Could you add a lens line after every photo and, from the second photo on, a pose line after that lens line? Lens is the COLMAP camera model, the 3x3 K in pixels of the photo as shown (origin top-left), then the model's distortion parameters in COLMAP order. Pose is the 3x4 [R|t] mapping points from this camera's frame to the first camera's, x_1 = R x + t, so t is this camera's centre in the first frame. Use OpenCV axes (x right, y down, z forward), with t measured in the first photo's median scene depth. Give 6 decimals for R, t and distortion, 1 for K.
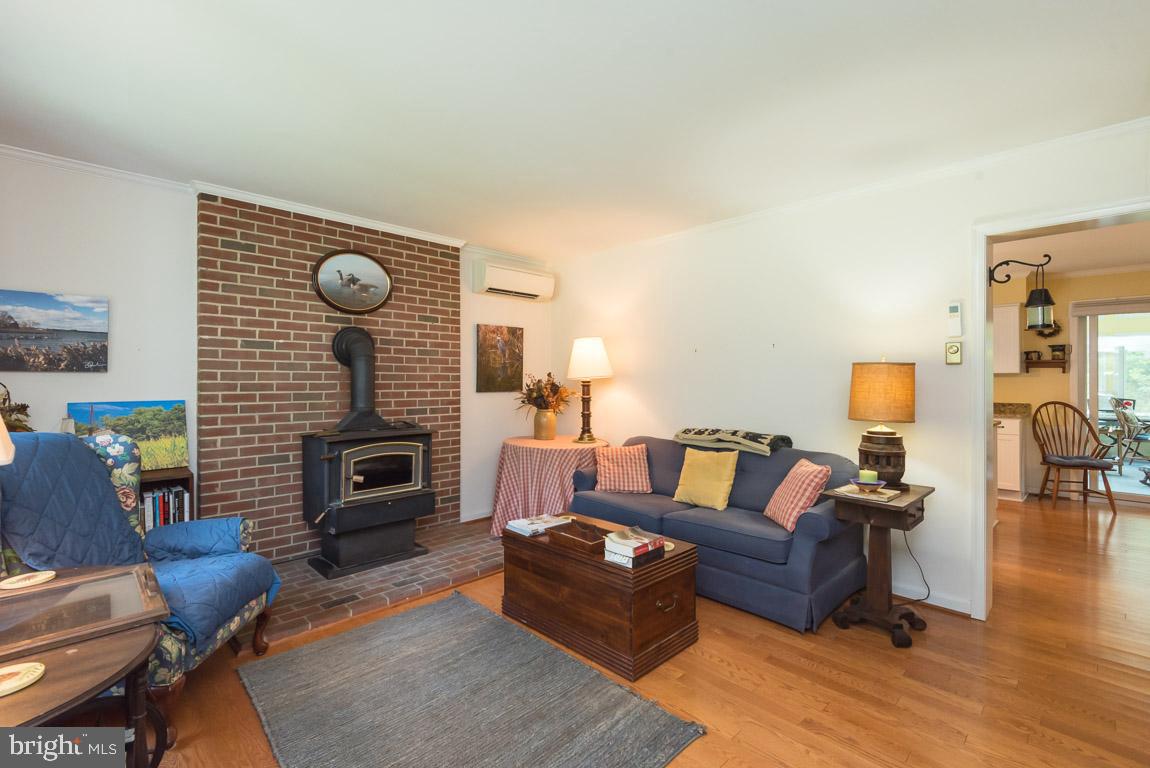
lens RADIAL K [[511.6, 0, 575.0], [0, 511.6, 384.0], [0, 0, 1]] dist [0.036165, -0.022610]
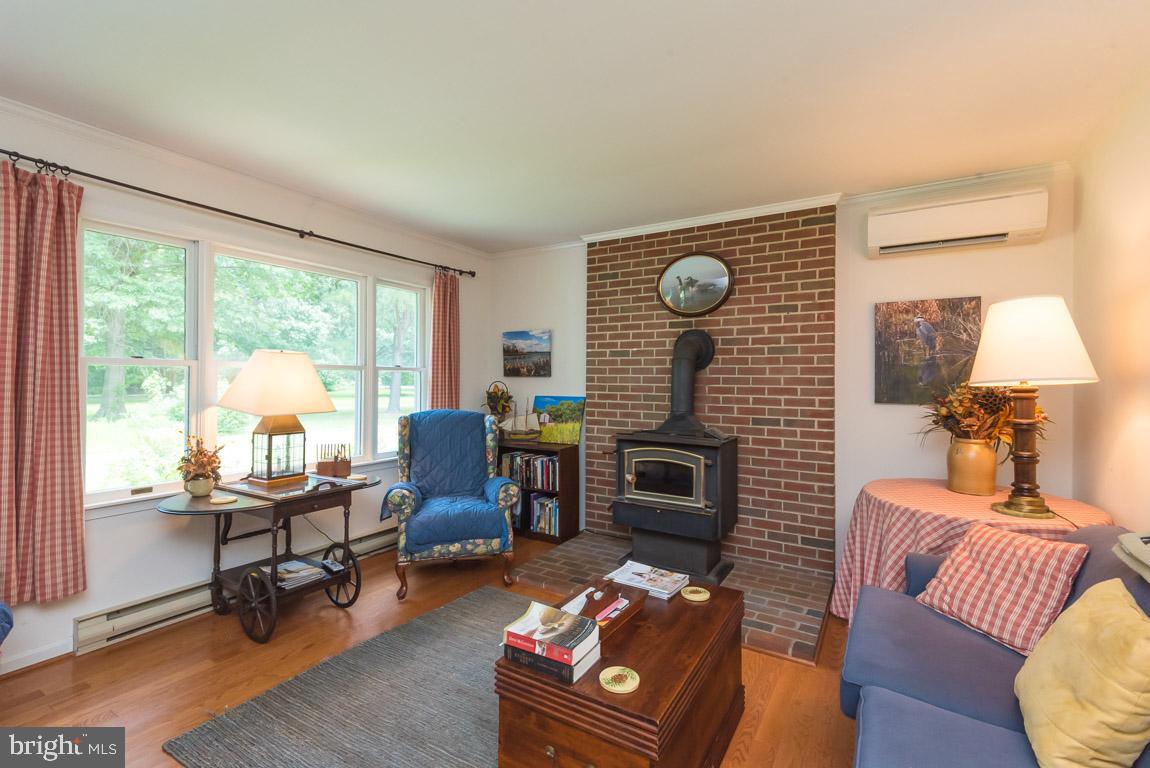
lens RADIAL K [[511.6, 0, 575.0], [0, 511.6, 384.0], [0, 0, 1]] dist [0.036165, -0.022610]
pose [[0.245294, 0.007625, -0.969419, 0.462565], [-0.015336, 0.999874, 0.003984, -0.006980], [0.969327, 0.013890, 0.245380, 0.530875]]
